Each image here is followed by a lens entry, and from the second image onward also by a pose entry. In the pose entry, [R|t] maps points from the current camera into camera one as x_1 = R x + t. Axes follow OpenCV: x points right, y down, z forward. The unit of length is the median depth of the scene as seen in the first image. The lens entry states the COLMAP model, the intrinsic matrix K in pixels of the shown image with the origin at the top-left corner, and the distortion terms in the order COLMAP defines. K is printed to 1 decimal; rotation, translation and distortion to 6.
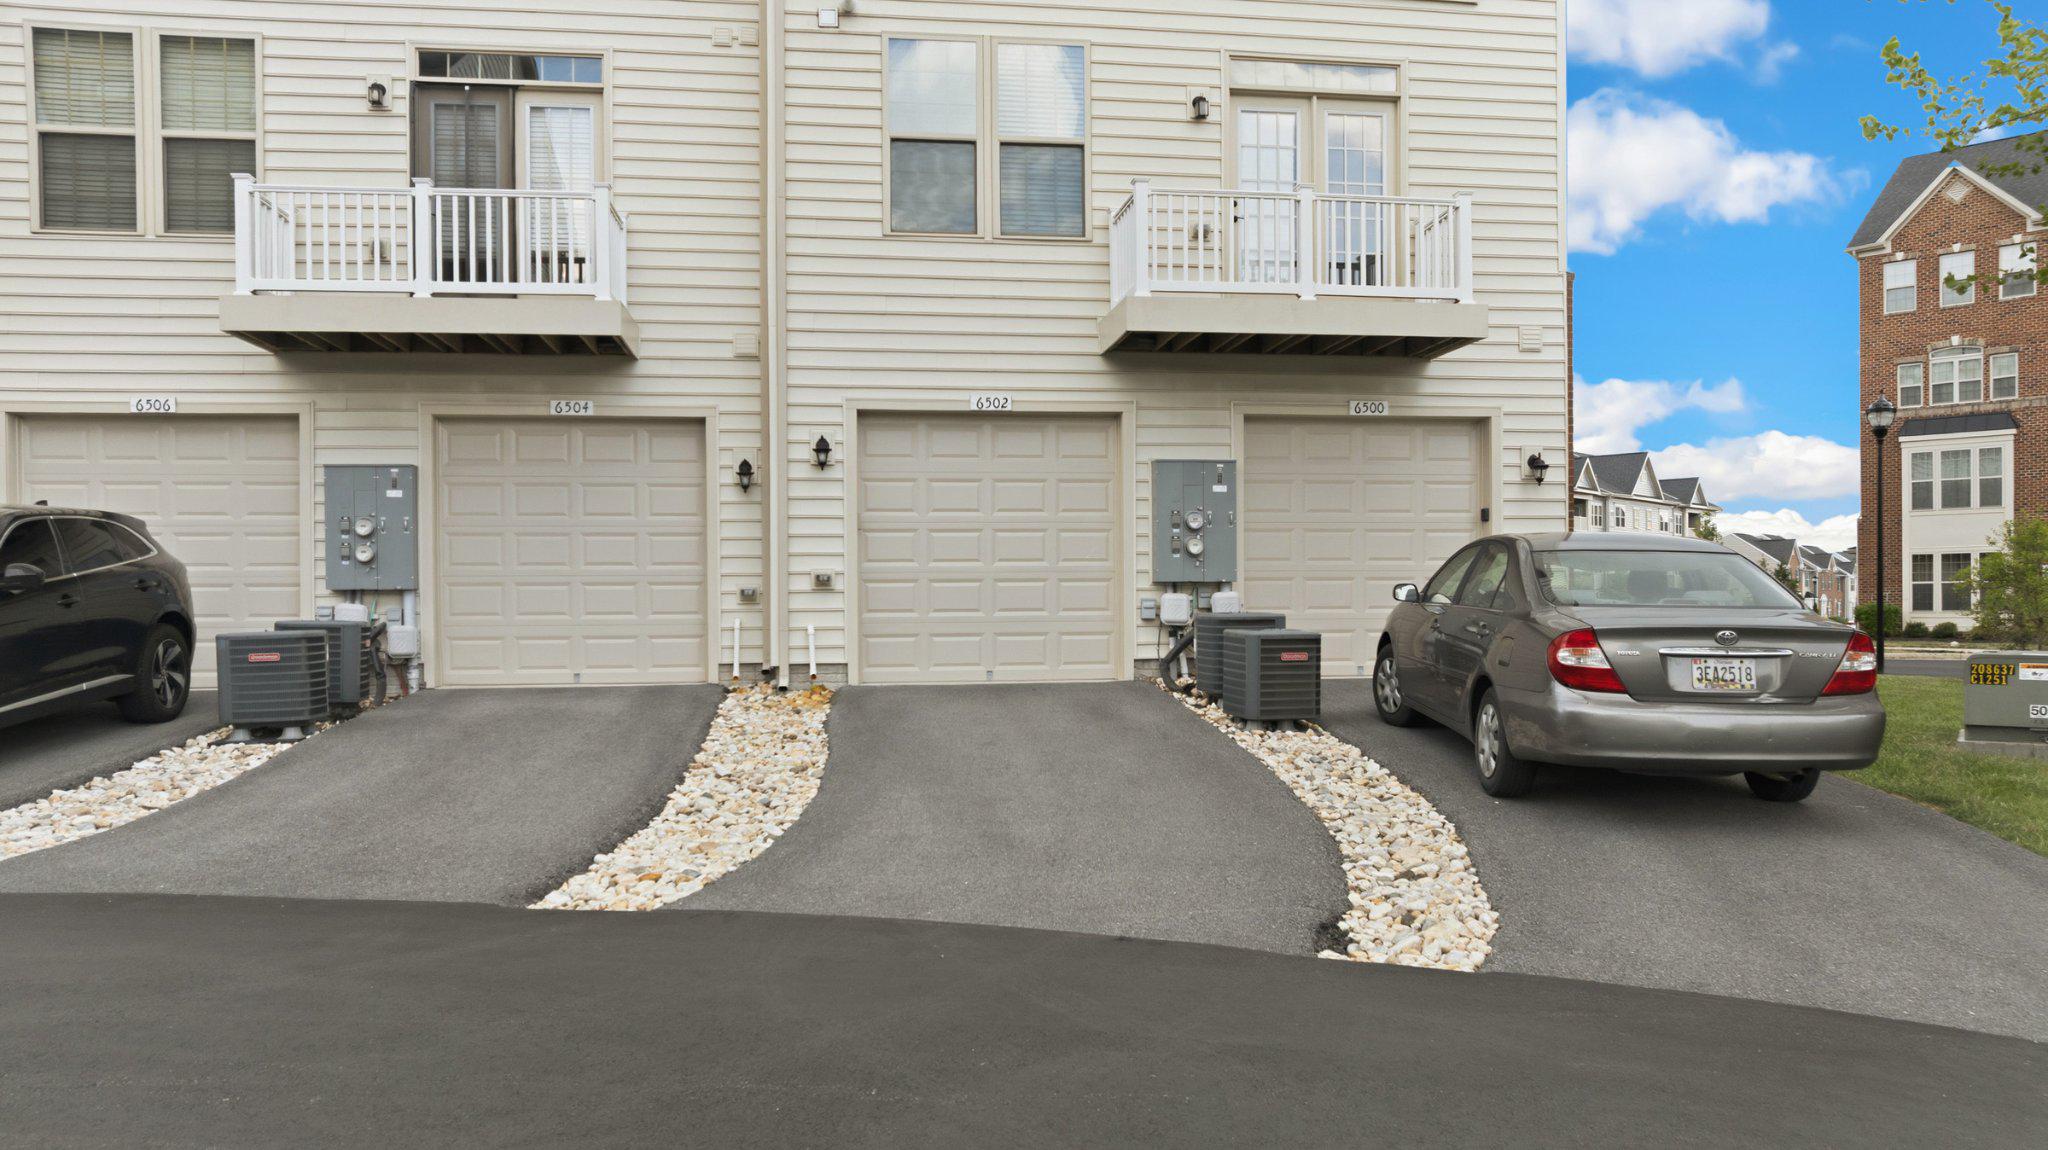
lens RADIAL K [[1447.0, 0, 1027.0], [0, 1447.0, 625.2], [0, 0, 1]] dist [-0.027826, 0.023072]
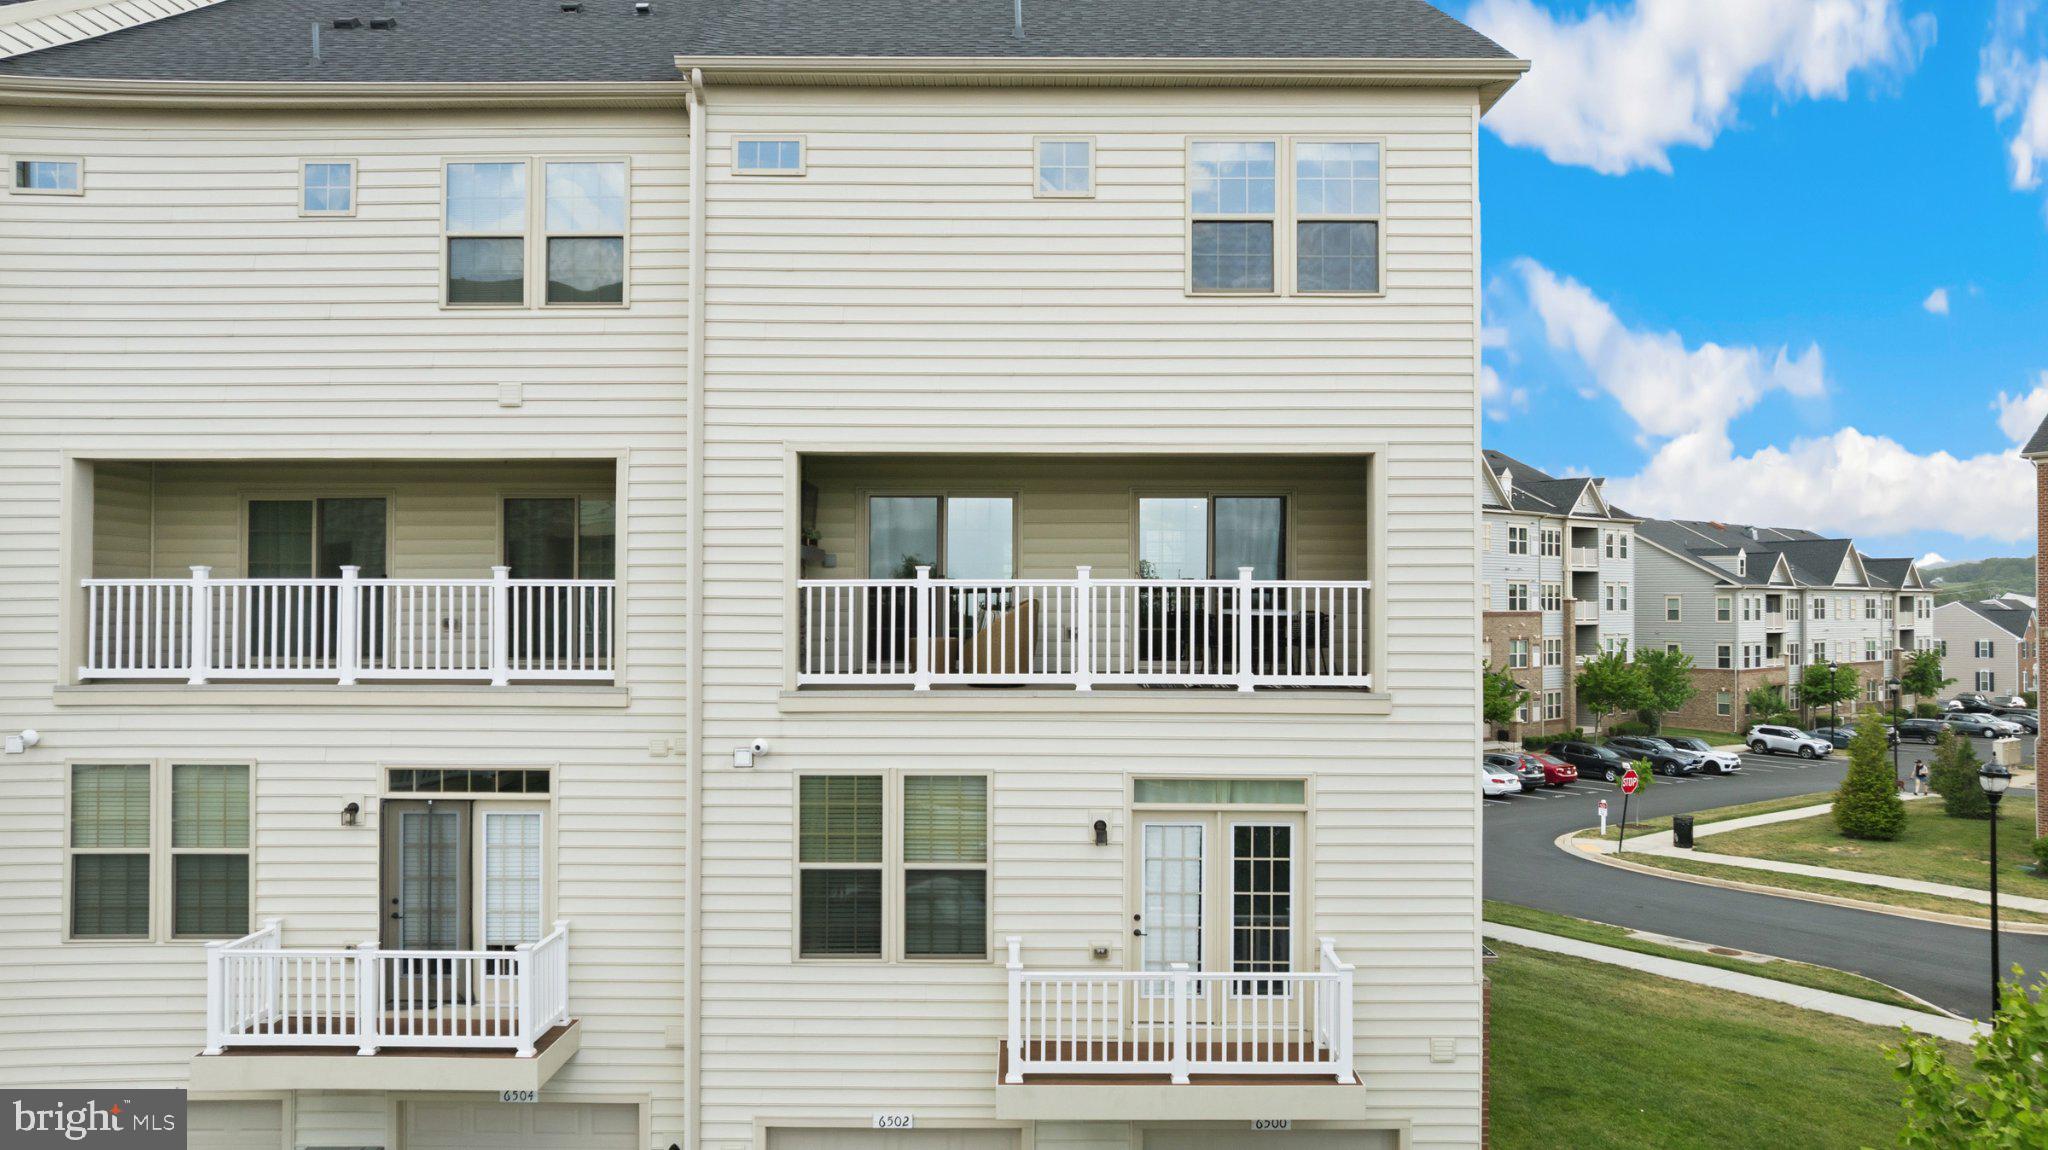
lens RADIAL K [[1447.0, 0, 1021.2], [0, 1447.0, 596.0], [0, 0, 1]] dist [-0.027826, 0.023072]
pose [[0.990095, 0.011350, -0.139943, 0.211032], [-0.012976, 0.999858, -0.010714, -0.528578], [0.139801, 0.012424, 0.990102, -0.027516]]
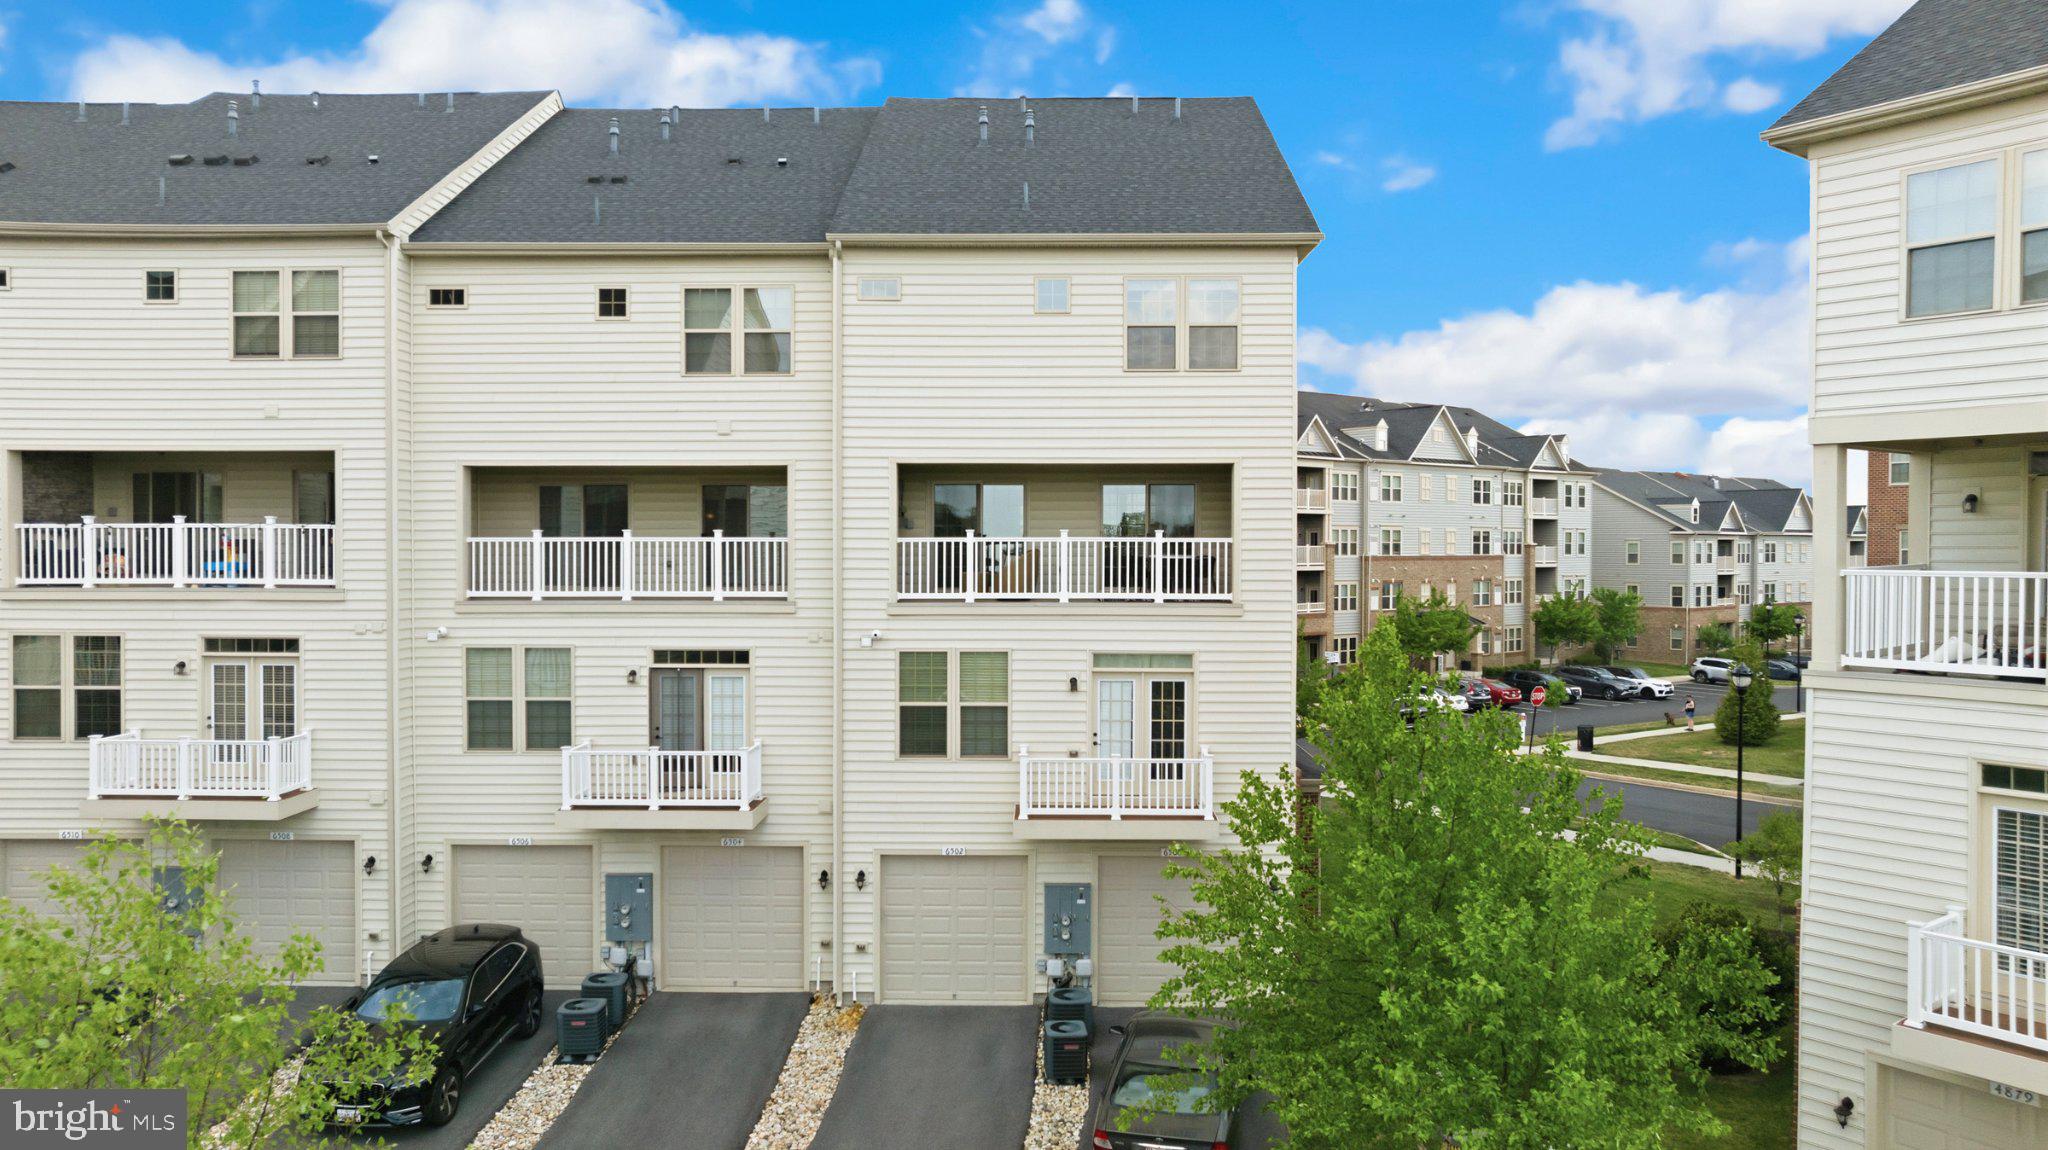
lens RADIAL K [[1447.0, 0, 1013.3], [0, 1447.0, 590.5], [0, 0, 1]] dist [-0.027826, 0.023072]
pose [[0.987299, 0.015749, -0.158089, 0.332484], [-0.012022, 0.999628, 0.024501, -0.529990], [0.158416, -0.022289, 0.987121, -0.772989]]
